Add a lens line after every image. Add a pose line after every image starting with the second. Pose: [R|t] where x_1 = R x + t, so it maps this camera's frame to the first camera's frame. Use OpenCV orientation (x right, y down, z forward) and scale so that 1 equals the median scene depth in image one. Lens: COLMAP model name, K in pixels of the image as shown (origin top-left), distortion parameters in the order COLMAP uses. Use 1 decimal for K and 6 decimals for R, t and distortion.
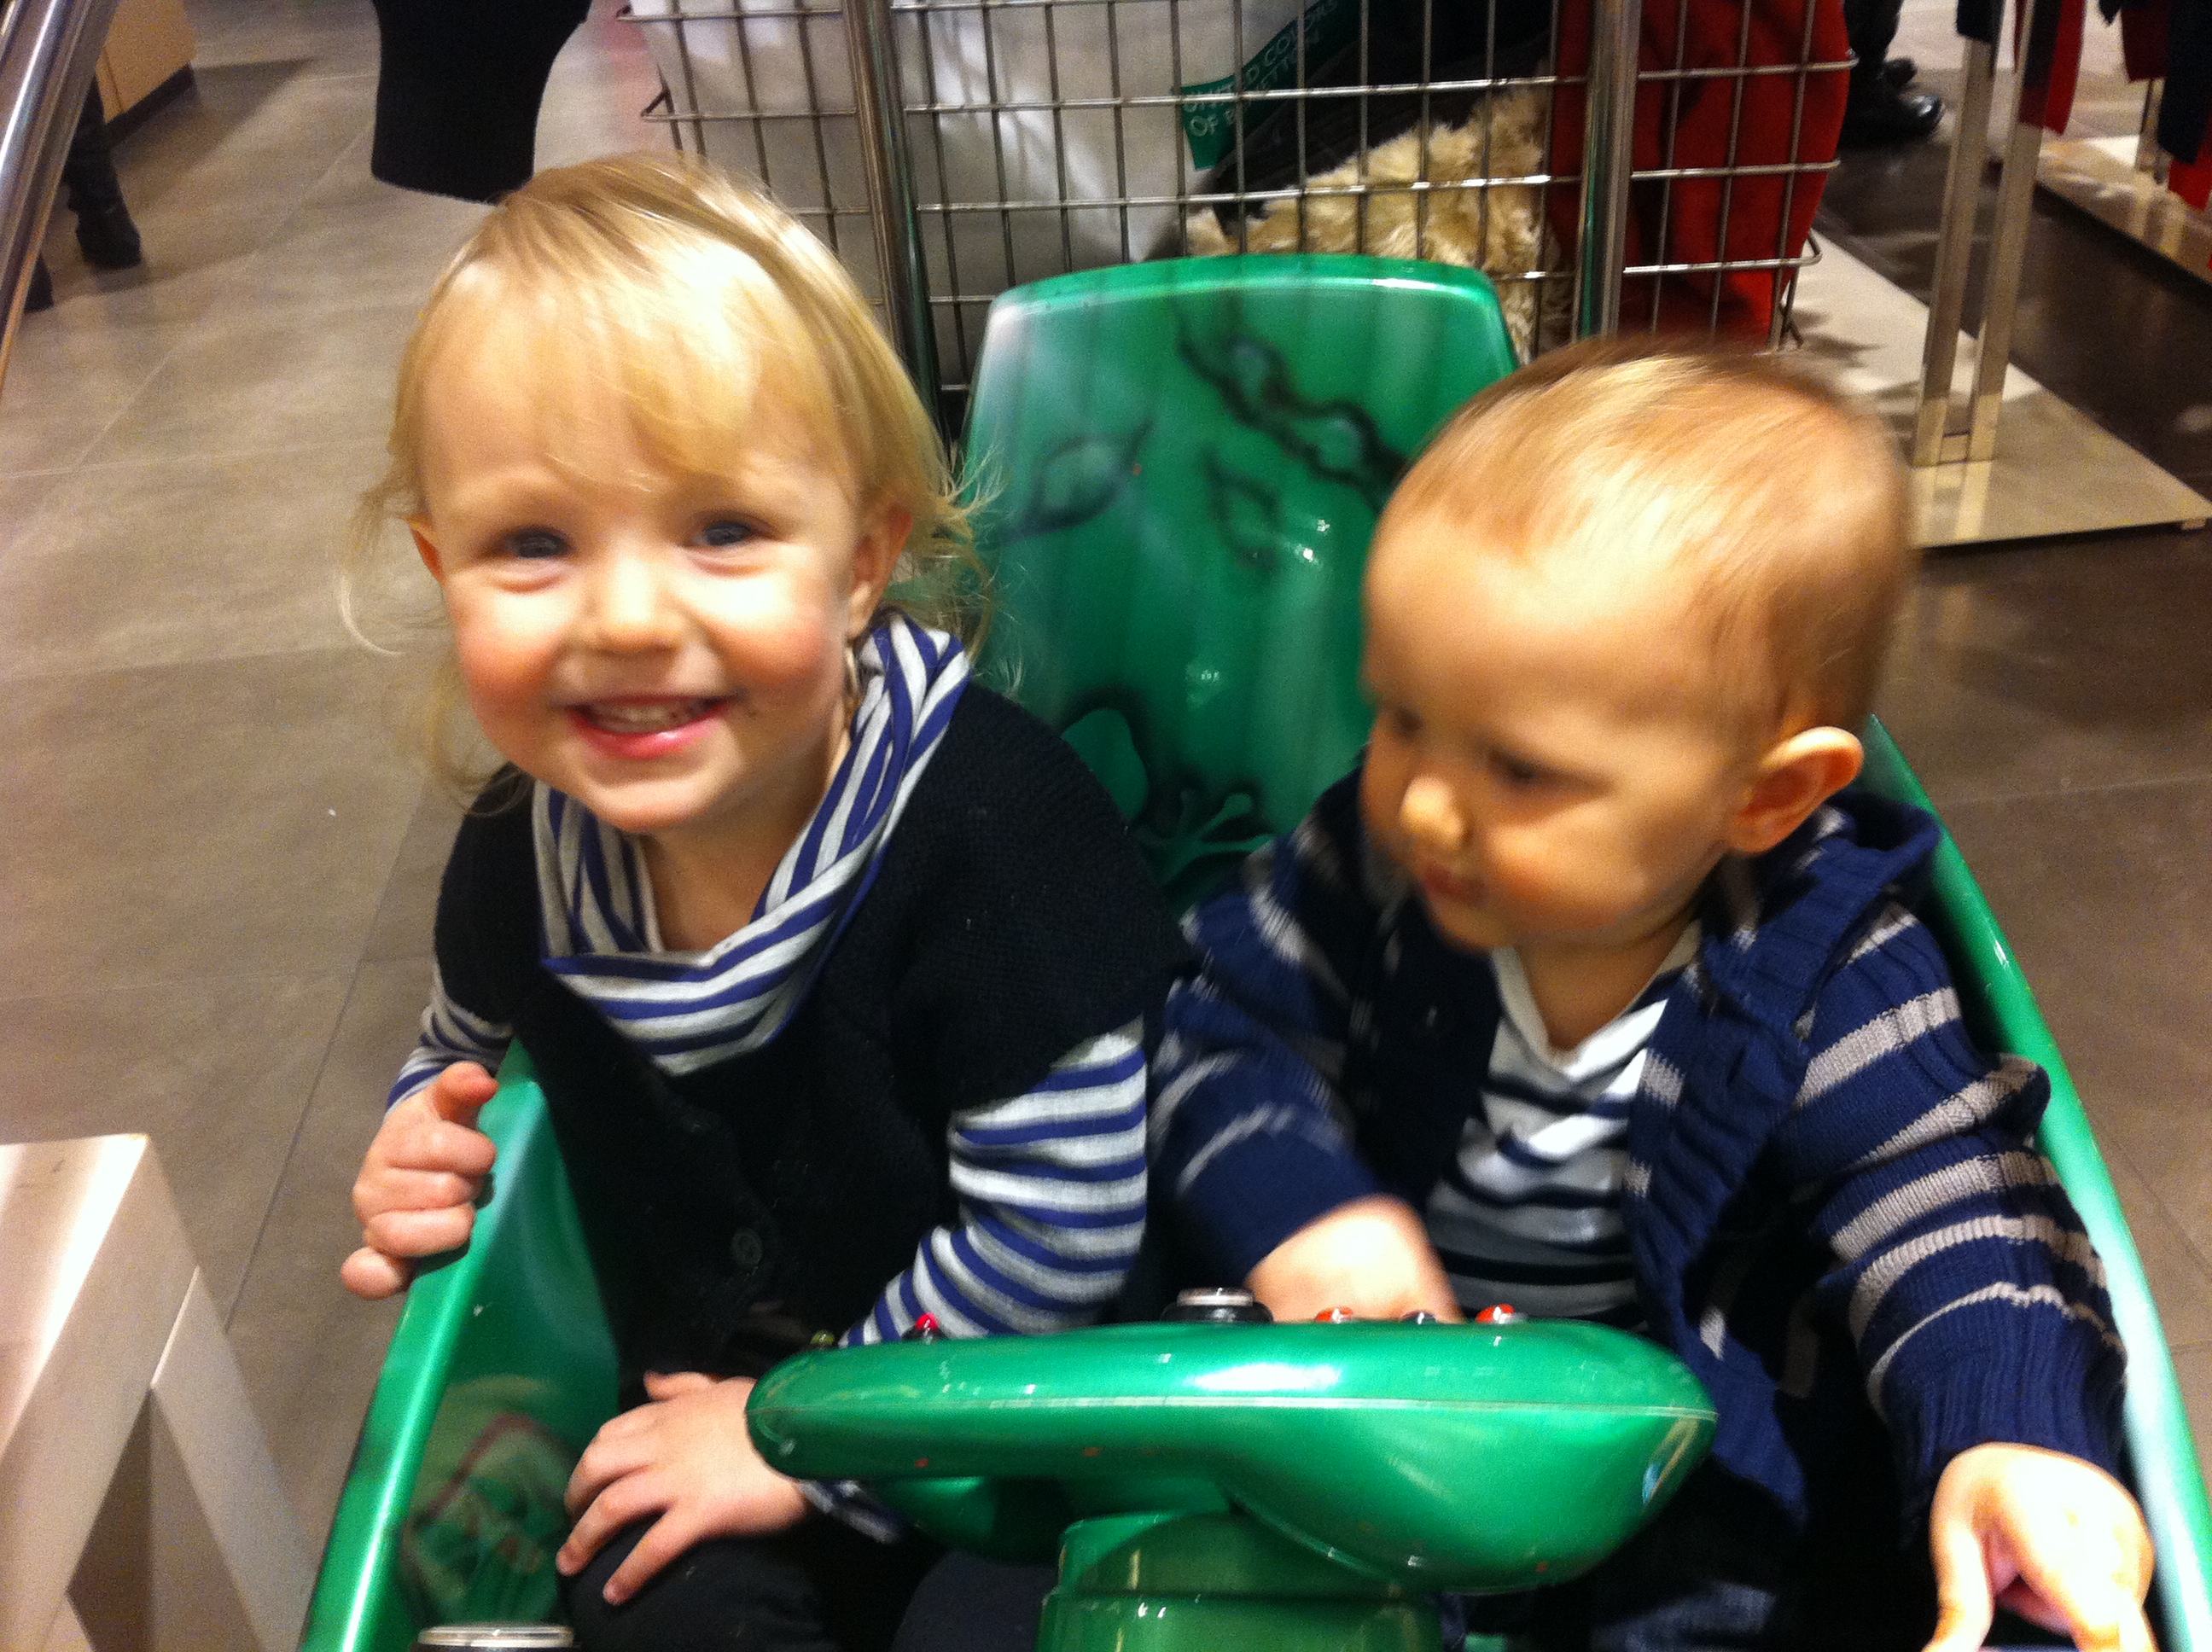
lens RADIAL K [[2148.2, 0, 1112.3], [0, 2148.2, 840.8], [0, 0, 1]] dist [-0.016483, 0.000000]
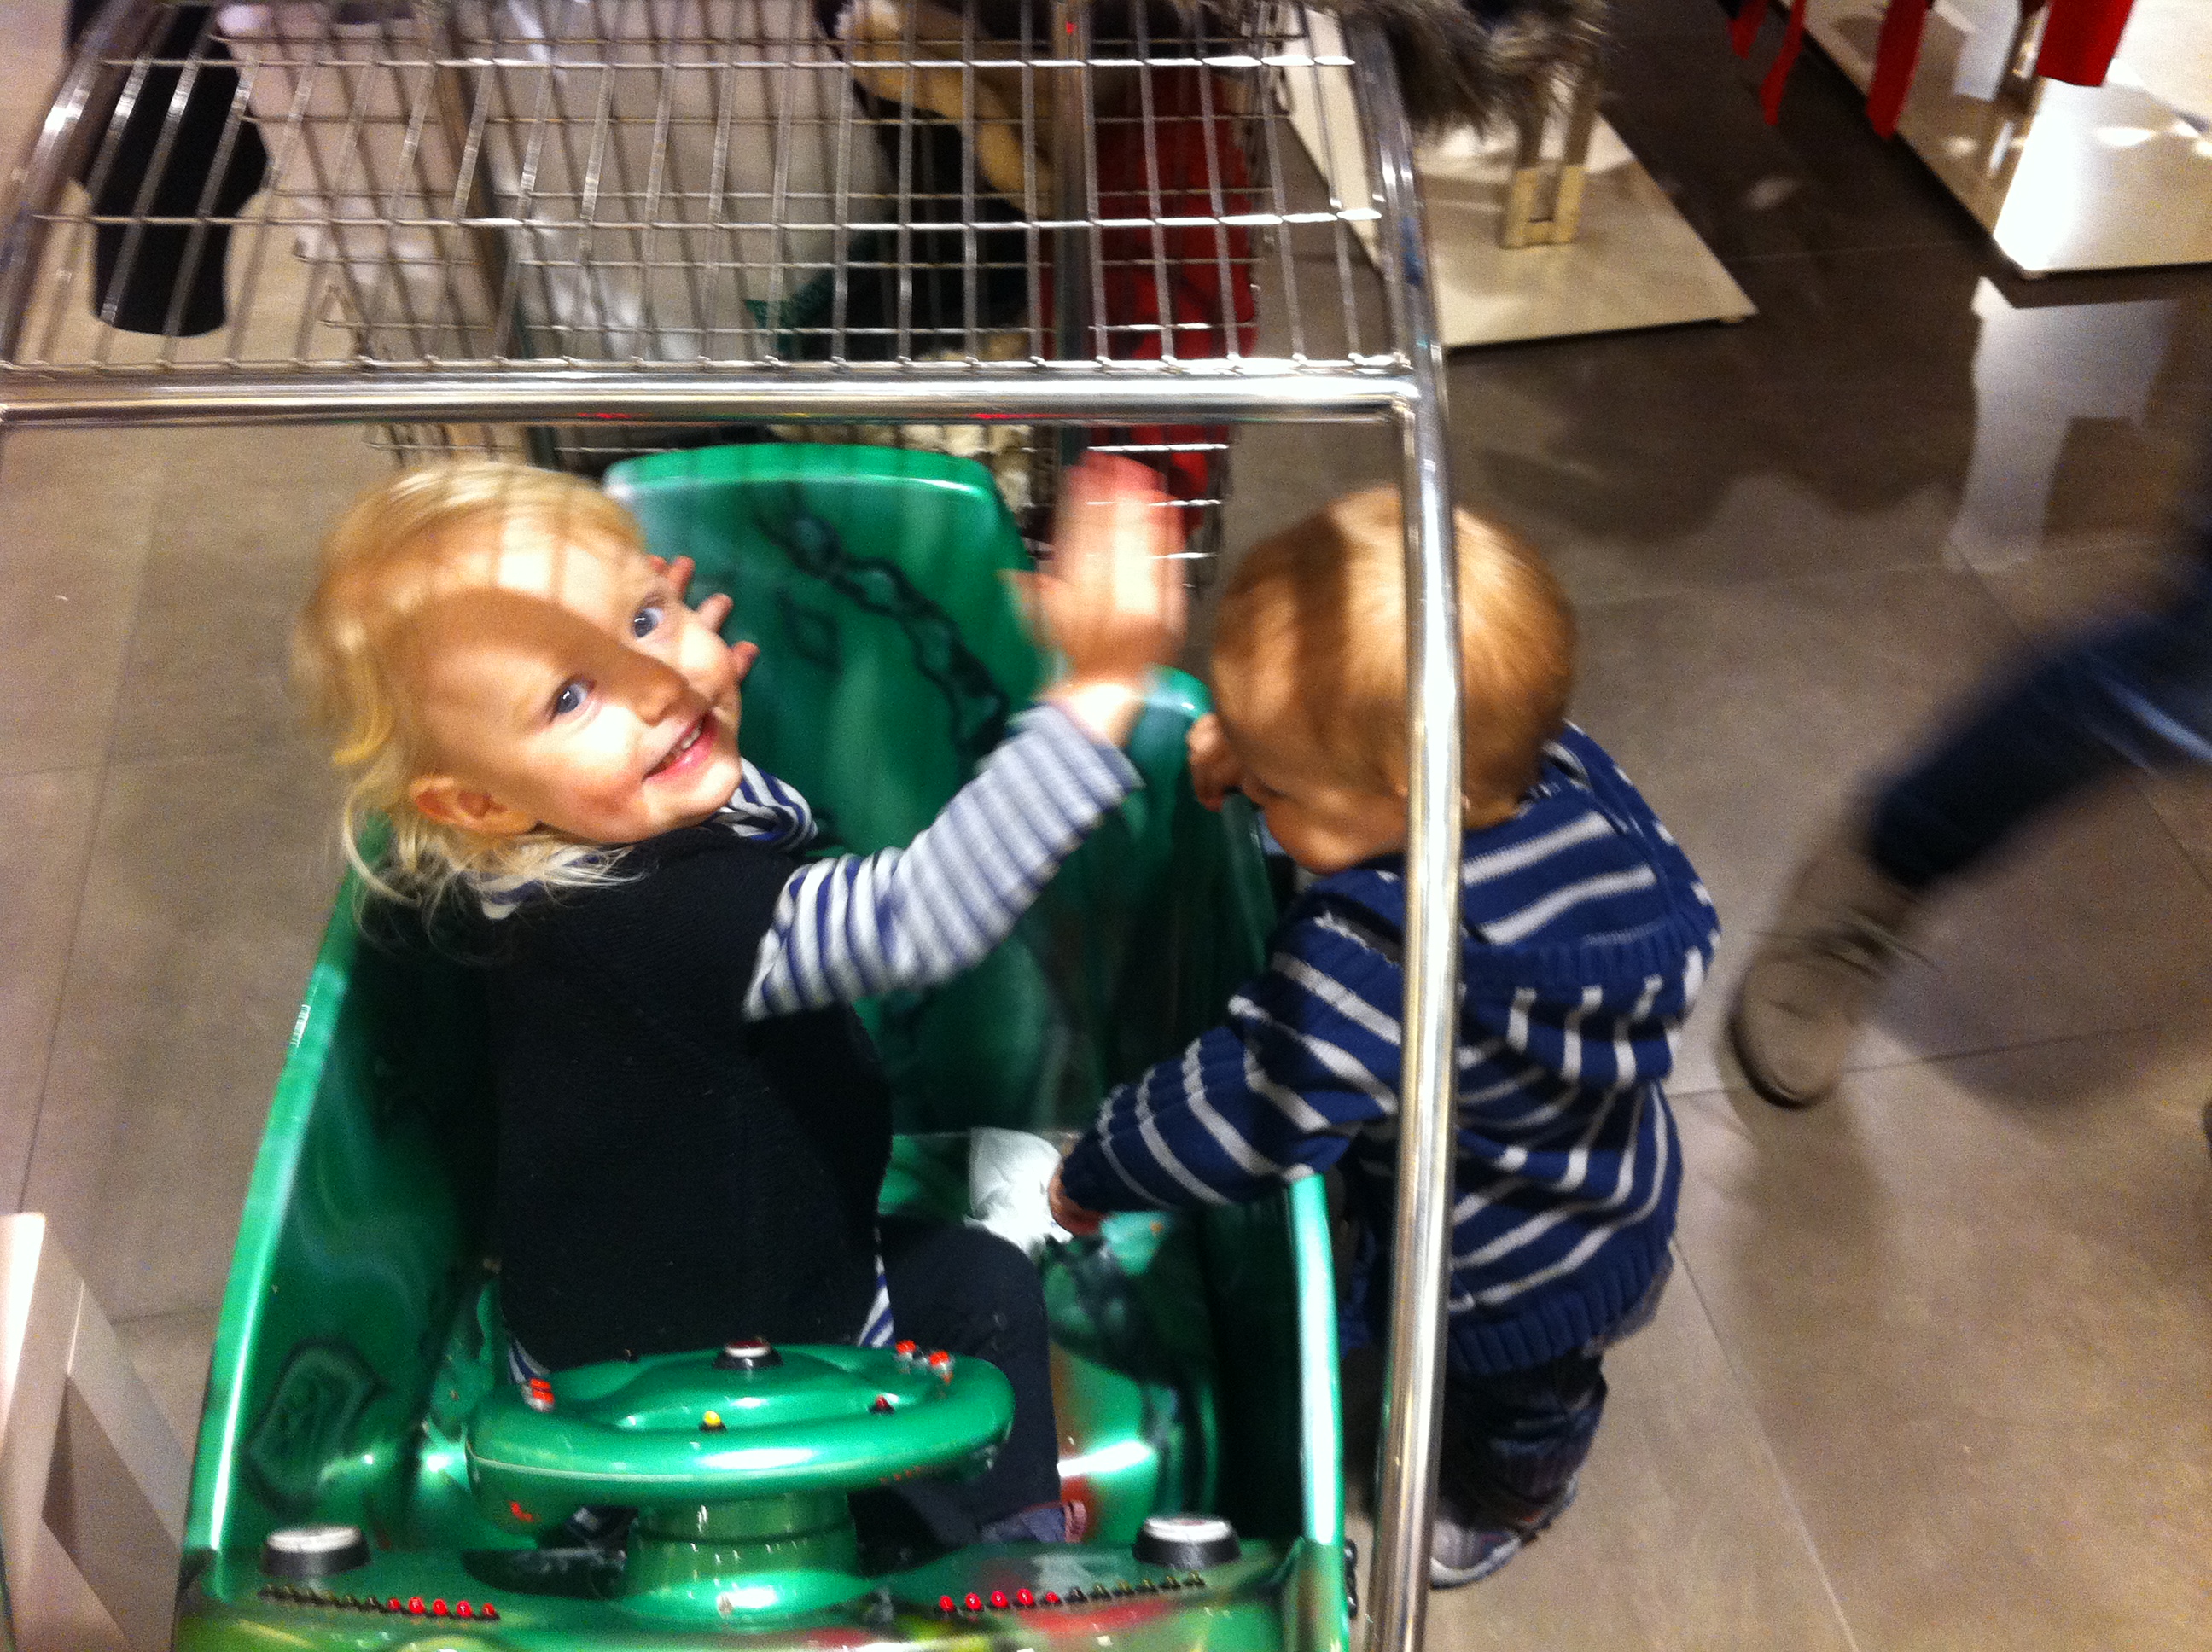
lens RADIAL K [[2148.2, 0, 1084.2], [0, 2148.2, 902.3], [0, 0, 1]] dist [-0.016483, 0.000000]
pose [[0.994077, -0.013196, 0.107875, 0.085985], [-0.015505, 0.965228, 0.260951, -0.344757], [-0.107567, -0.261078, 0.959306, -0.340997]]
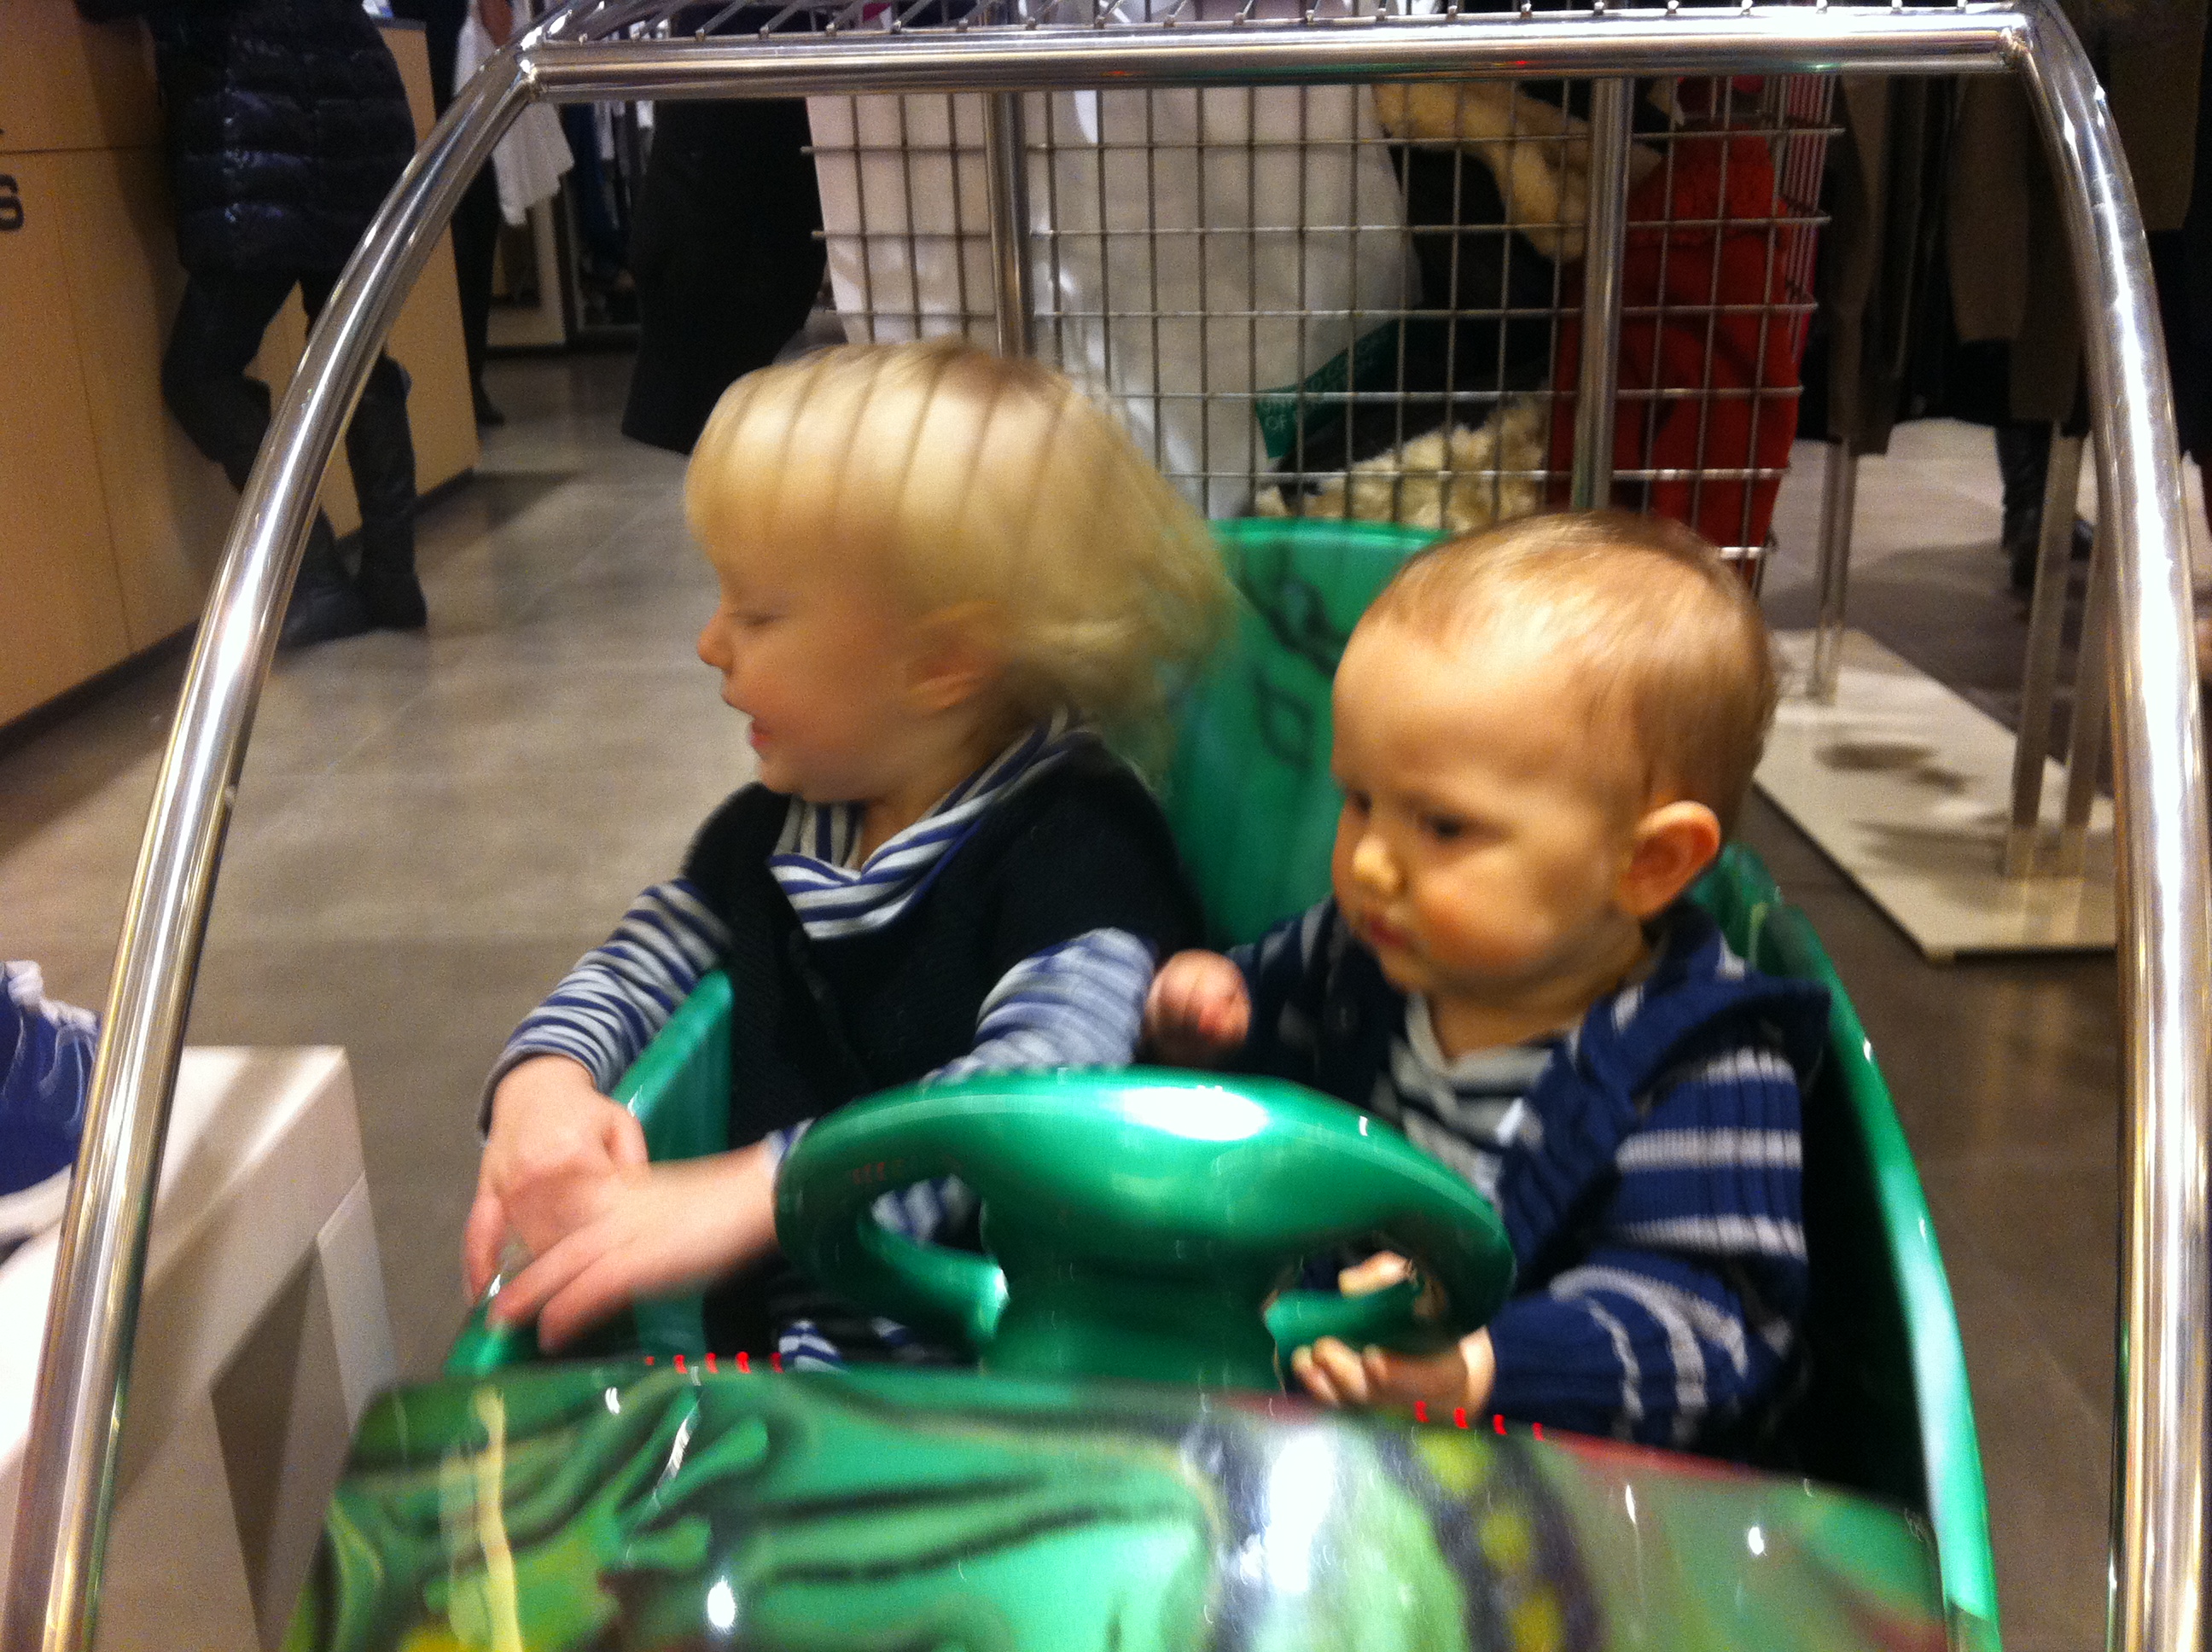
lens RADIAL K [[2148.2, 0, 1108.3], [0, 2148.2, 843.1], [0, 0, 1]] dist [-0.016483, 0.000000]
pose [[0.993559, 0.068720, -0.090105, 0.076519], [-0.086307, 0.974158, -0.208726, 0.176256], [0.073433, 0.215158, 0.973815, -0.174289]]
